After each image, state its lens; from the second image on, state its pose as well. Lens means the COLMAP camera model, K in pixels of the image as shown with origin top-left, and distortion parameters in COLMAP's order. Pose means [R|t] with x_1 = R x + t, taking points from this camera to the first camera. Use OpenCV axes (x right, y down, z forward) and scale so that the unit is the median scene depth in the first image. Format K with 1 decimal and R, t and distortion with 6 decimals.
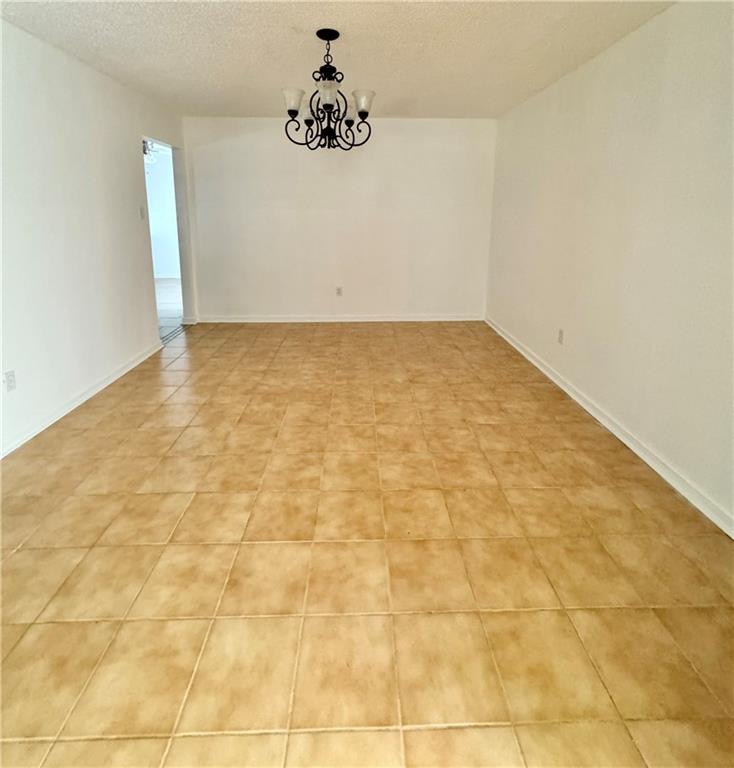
lens RADIAL K [[372.8, 0, 367.0], [0, 372.8, 384.0], [0, 0, 1]] dist [0.001473, -0.000216]
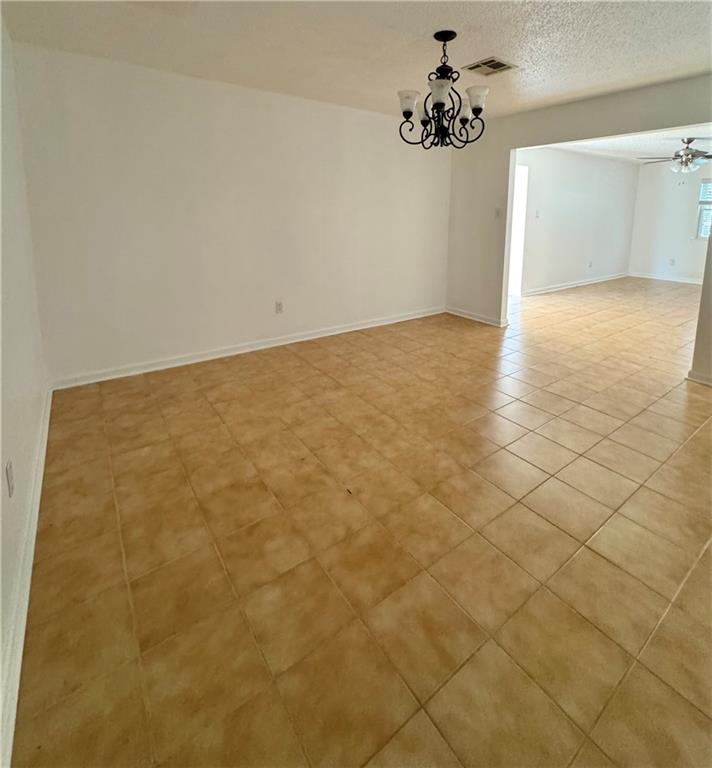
lens RADIAL K [[359.1, 0, 356.0], [0, 359.1, 384.0], [0, 0, 1]] dist [0.009468, 0.000197]
pose [[-0.558882, -0.369098, 0.742575, -0.639372], [0.334814, 0.718808, 0.609274, -0.608221], [-0.758651, 0.589137, -0.278150, 1.300799]]
